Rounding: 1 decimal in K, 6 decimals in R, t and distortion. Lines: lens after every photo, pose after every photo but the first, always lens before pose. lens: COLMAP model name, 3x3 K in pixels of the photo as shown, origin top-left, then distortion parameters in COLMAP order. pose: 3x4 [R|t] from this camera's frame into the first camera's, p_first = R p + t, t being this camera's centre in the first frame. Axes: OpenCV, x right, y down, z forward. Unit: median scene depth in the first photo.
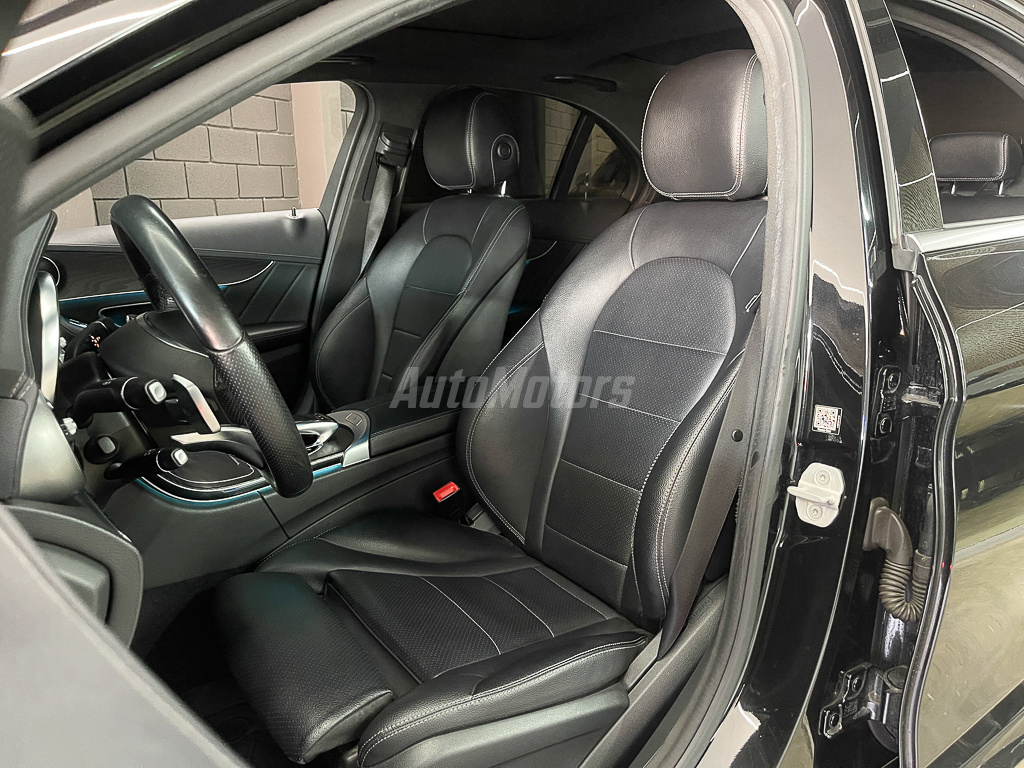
lens RADIAL K [[796.9, 0, 508.4], [0, 796.9, 384.6], [0, 0, 1]] dist [0.064883, -0.096462]
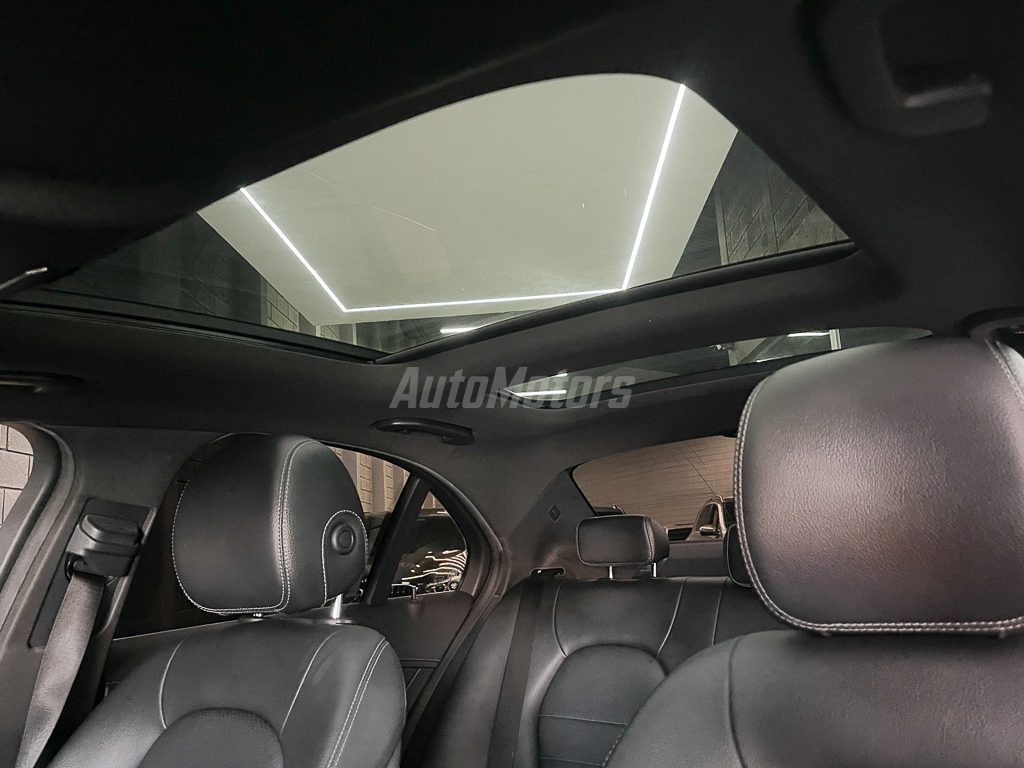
lens RADIAL K [[796.9, 0, 512.4], [0, 796.9, 393.3], [0, 0, 1]] dist [0.064883, -0.096462]
pose [[0.933495, 0.014911, 0.358280, -0.084133], [0.139366, 0.905503, -0.400802, -0.134020], [-0.330400, 0.424079, 0.843204, 0.420510]]
